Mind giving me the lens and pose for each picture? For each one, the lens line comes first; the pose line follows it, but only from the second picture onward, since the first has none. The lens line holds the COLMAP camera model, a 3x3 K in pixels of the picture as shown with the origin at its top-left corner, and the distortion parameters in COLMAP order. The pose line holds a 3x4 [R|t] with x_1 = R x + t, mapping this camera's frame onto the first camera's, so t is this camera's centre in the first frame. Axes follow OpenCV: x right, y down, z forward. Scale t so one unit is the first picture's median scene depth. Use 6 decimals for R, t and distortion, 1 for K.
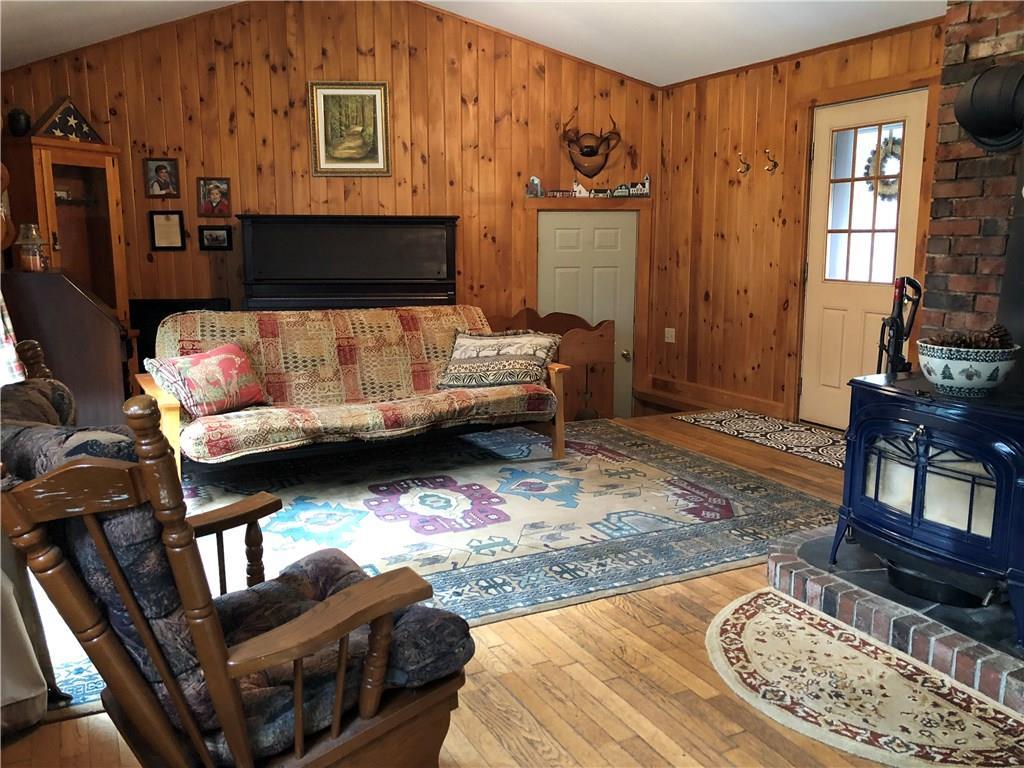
lens RADIAL K [[838.8, 0, 512.0], [0, 838.8, 384.0], [0, 0, 1]] dist [-0.000168, 0.010733]
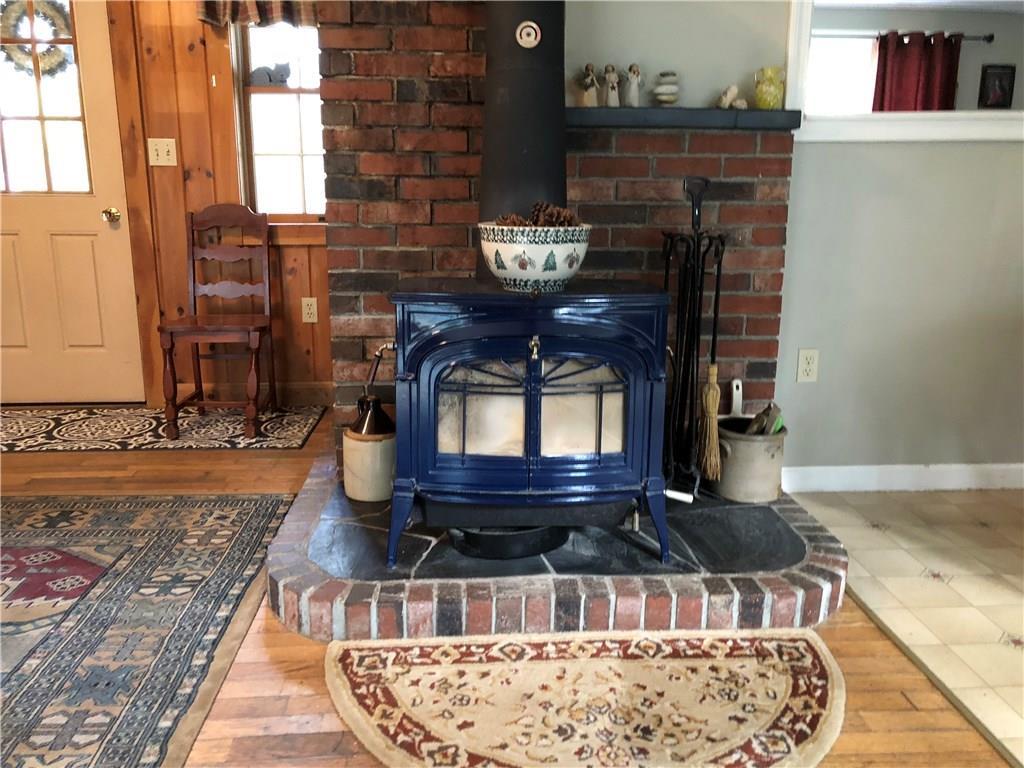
lens RADIAL K [[841.9, 0, 512.1], [0, 841.9, 372.4], [0, 0, 1]] dist [0.014556, -0.001956]
pose [[0.390025, -0.196461, 0.899602, -0.178633], [0.153599, 0.977167, 0.146807, -0.028907], [-0.907903, 0.080920, 0.411295, 0.640205]]
